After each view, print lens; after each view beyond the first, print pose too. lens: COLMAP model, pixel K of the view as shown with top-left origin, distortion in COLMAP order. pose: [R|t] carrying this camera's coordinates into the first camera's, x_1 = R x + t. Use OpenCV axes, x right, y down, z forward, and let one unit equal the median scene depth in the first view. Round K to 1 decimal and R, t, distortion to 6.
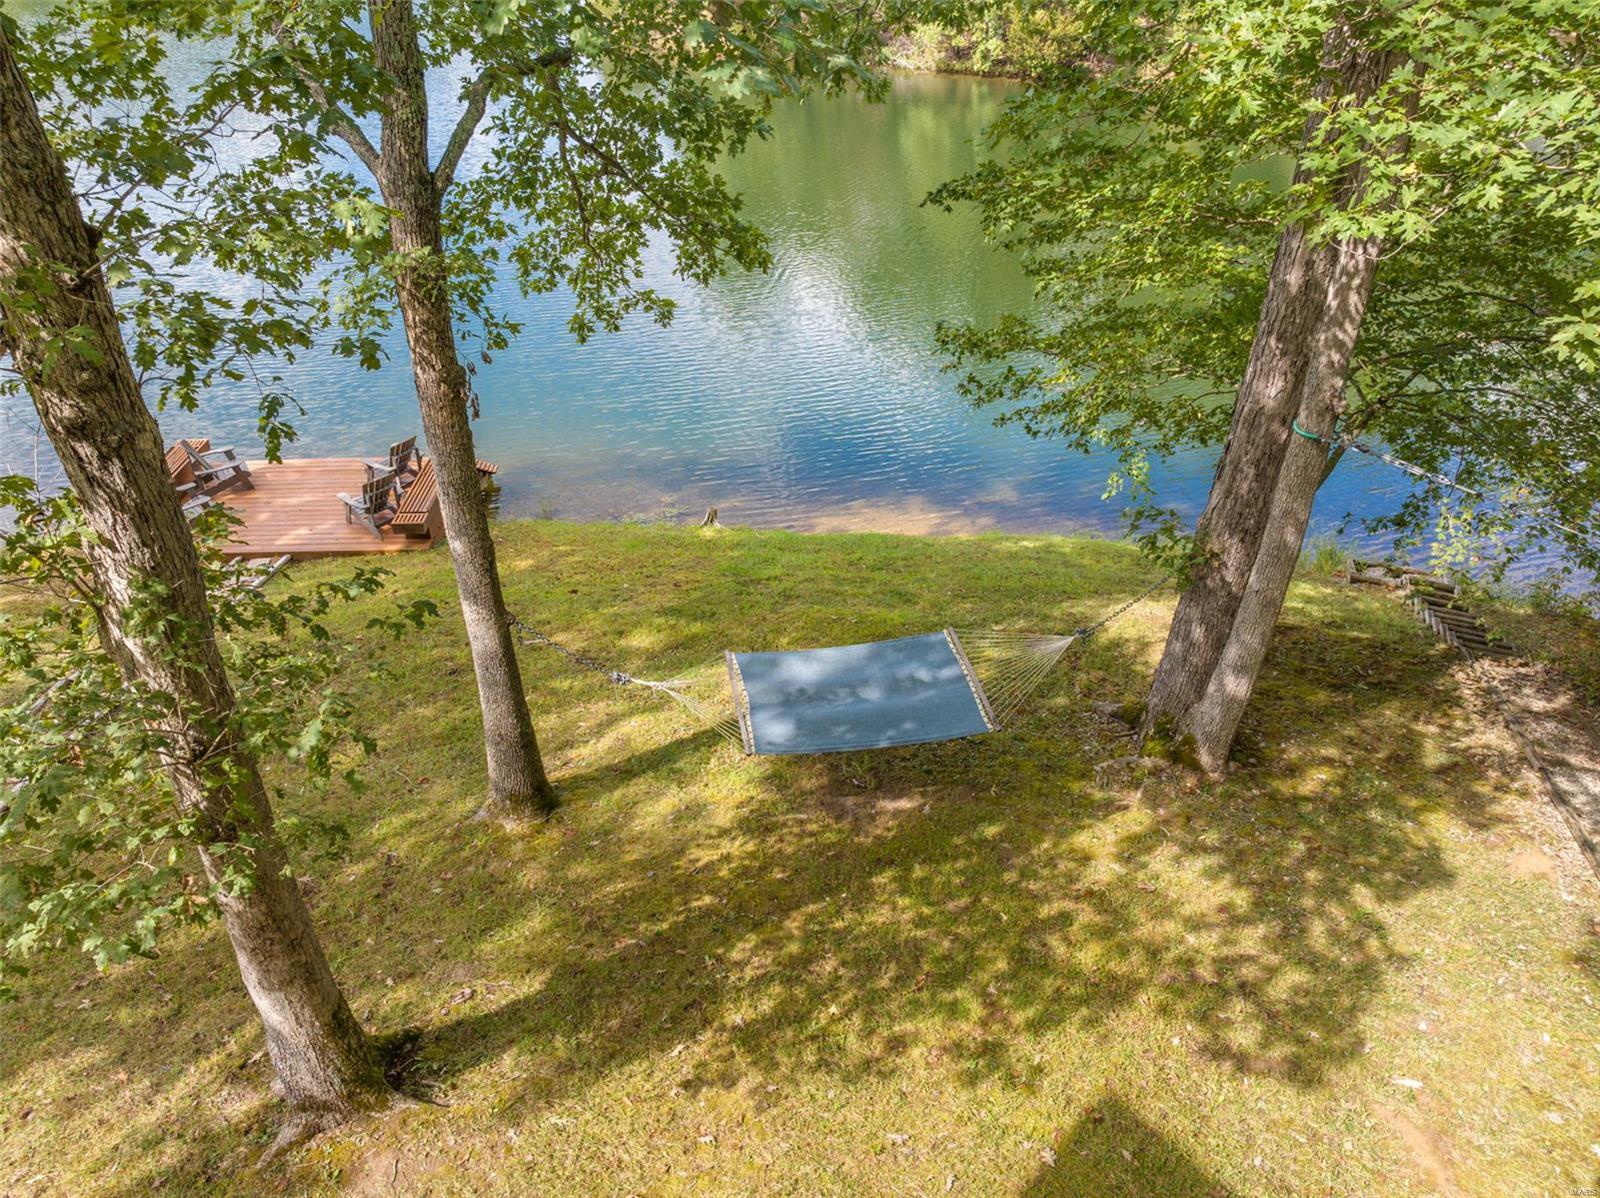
lens RADIAL K [[1119.3, 0, 800.0], [0, 1119.3, 599.0], [0, 0, 1]] dist [-0.036701, 0.002219]
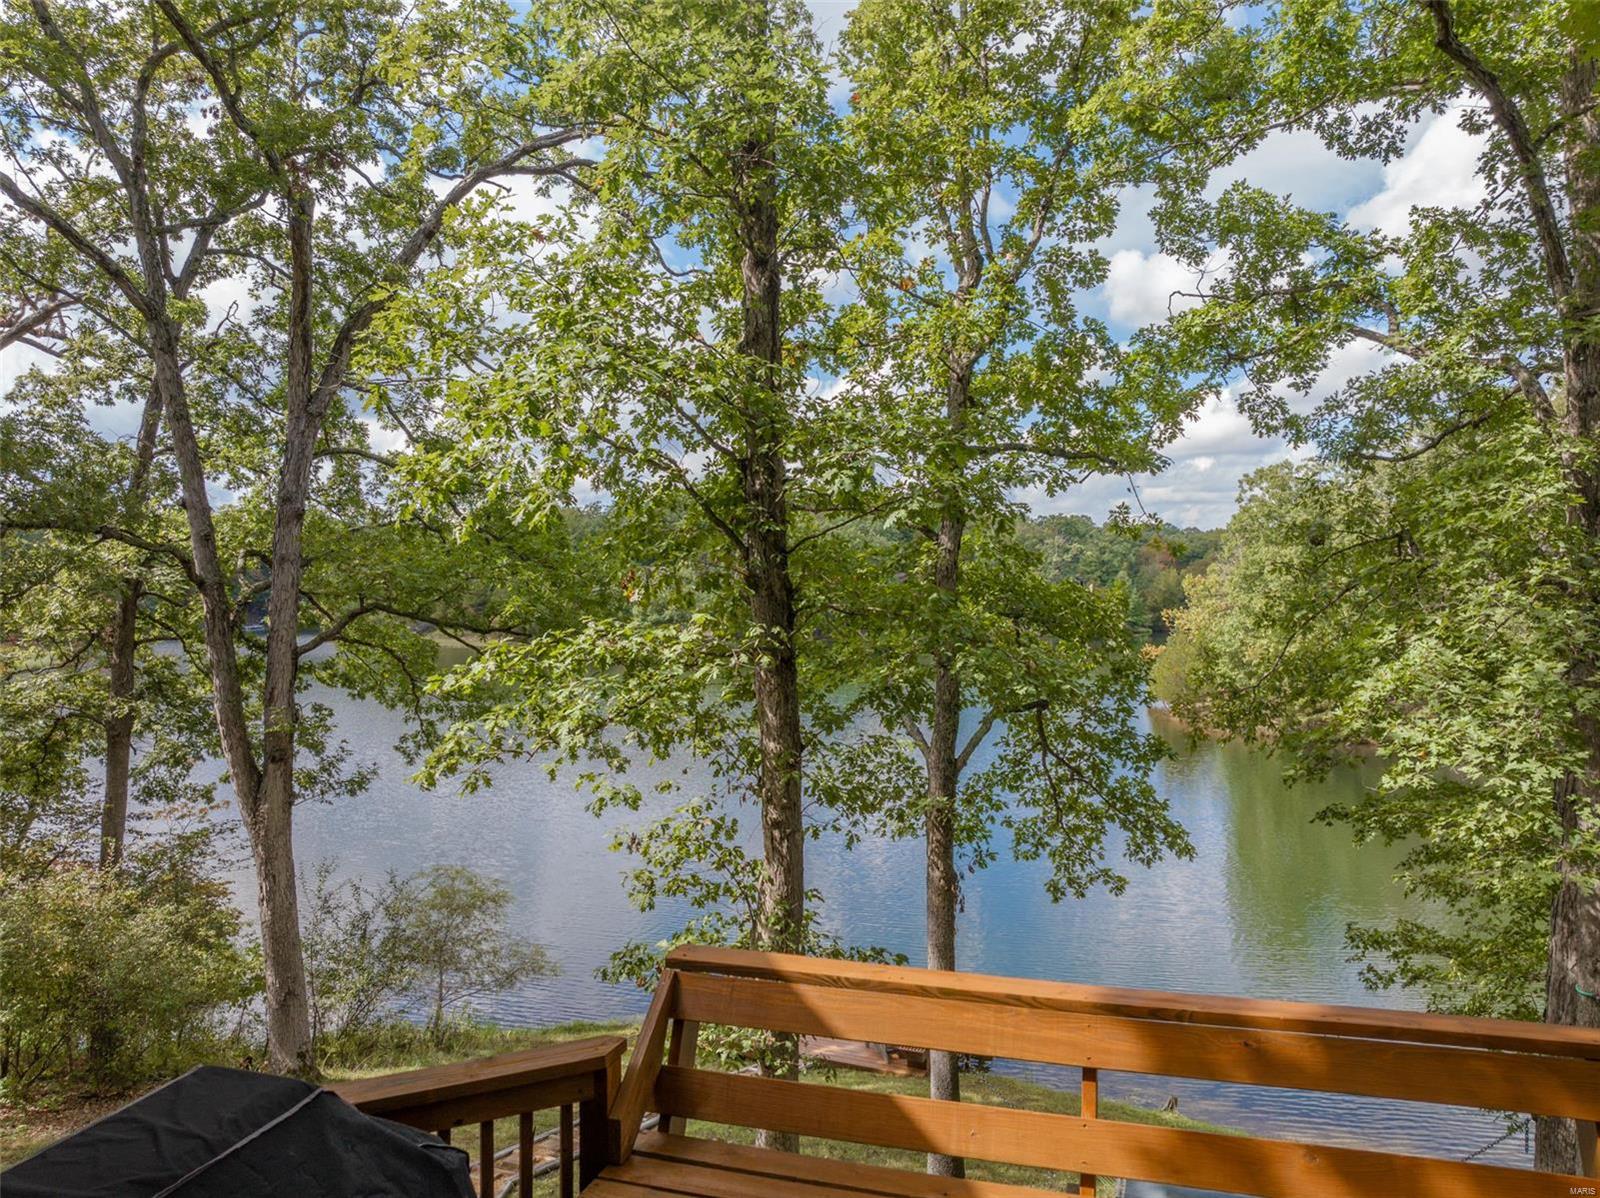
lens RADIAL K [[1119.3, 0, 800.0], [0, 1119.3, 599.0], [0, 0, 1]] dist [-0.036701, 0.002219]
pose [[0.883891, -0.014036, -0.467482, 0.203460], [-0.242094, 0.841486, -0.483003, 0.229190], [0.400158, 0.540097, 0.740384, -0.399216]]
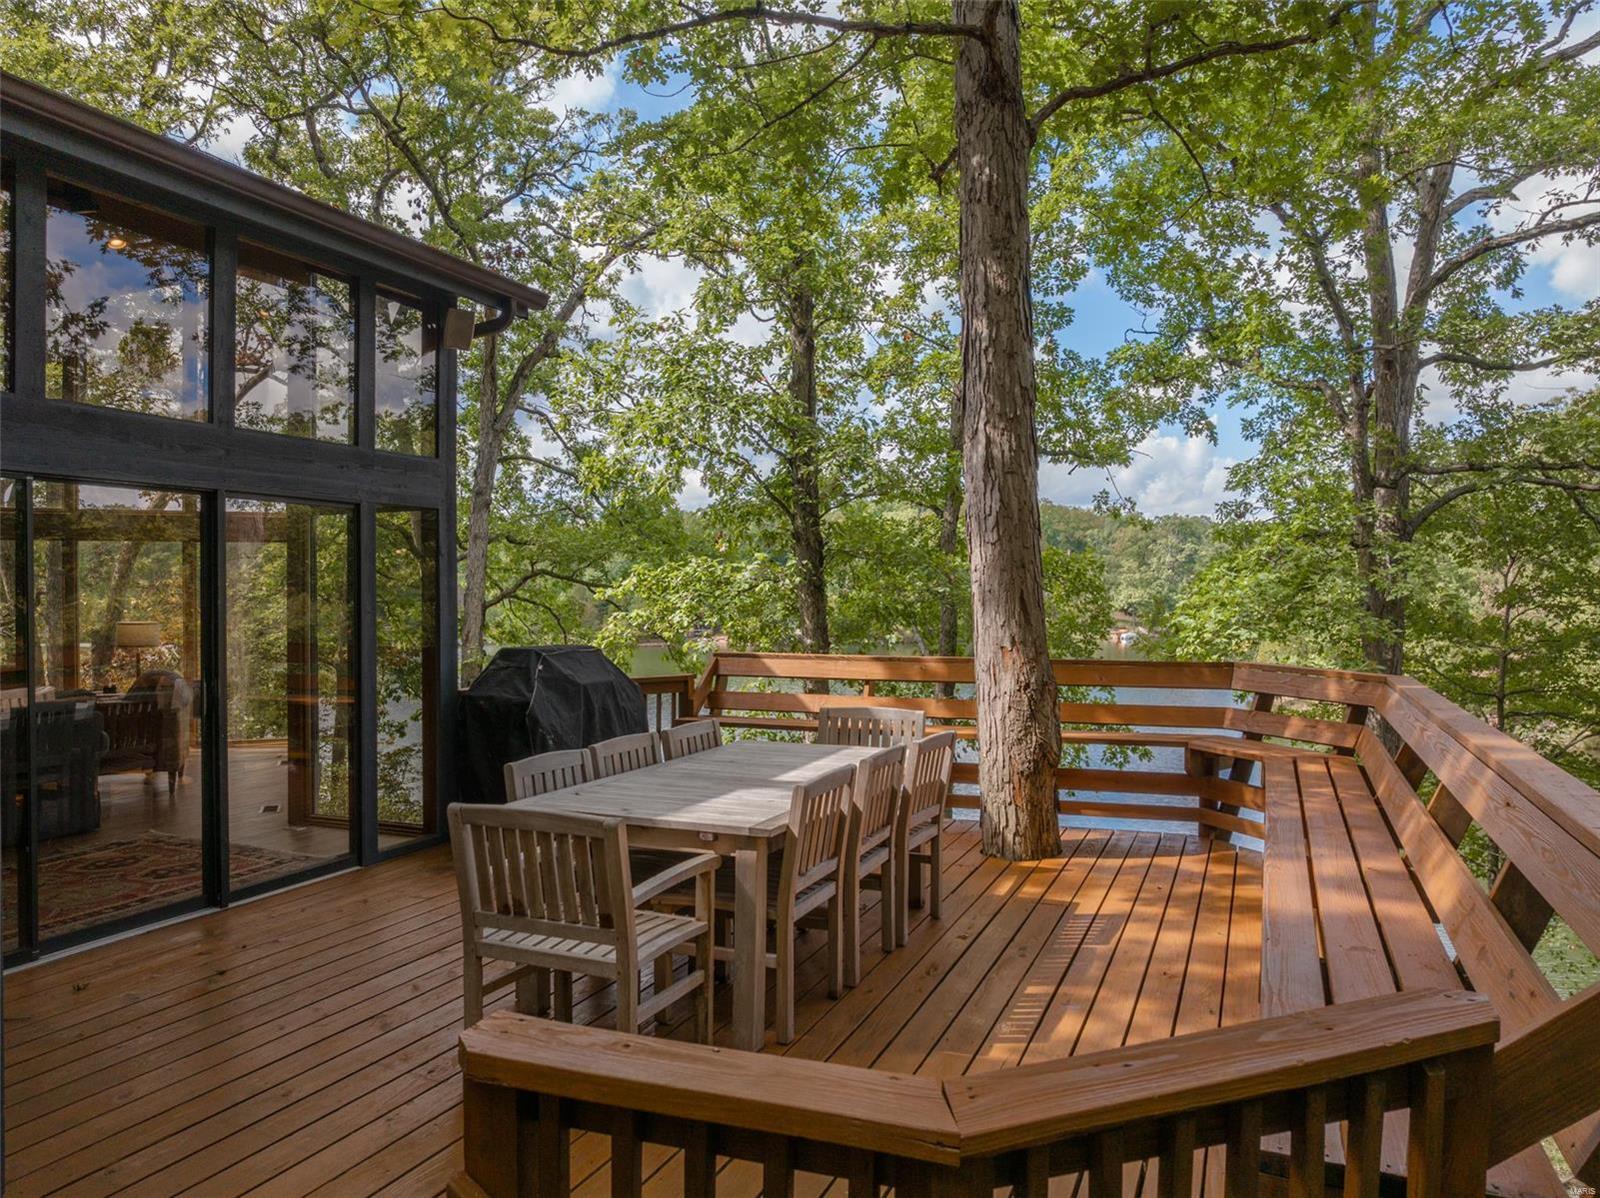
lens RADIAL K [[1119.3, 0, 800.0], [0, 1119.3, 599.0], [0, 0, 1]] dist [-0.036701, 0.002219]
pose [[0.830785, -0.016517, -0.556348, 0.545406], [-0.290197, 0.840094, -0.458288, 0.510553], [0.474954, 0.542189, 0.693145, -0.695094]]
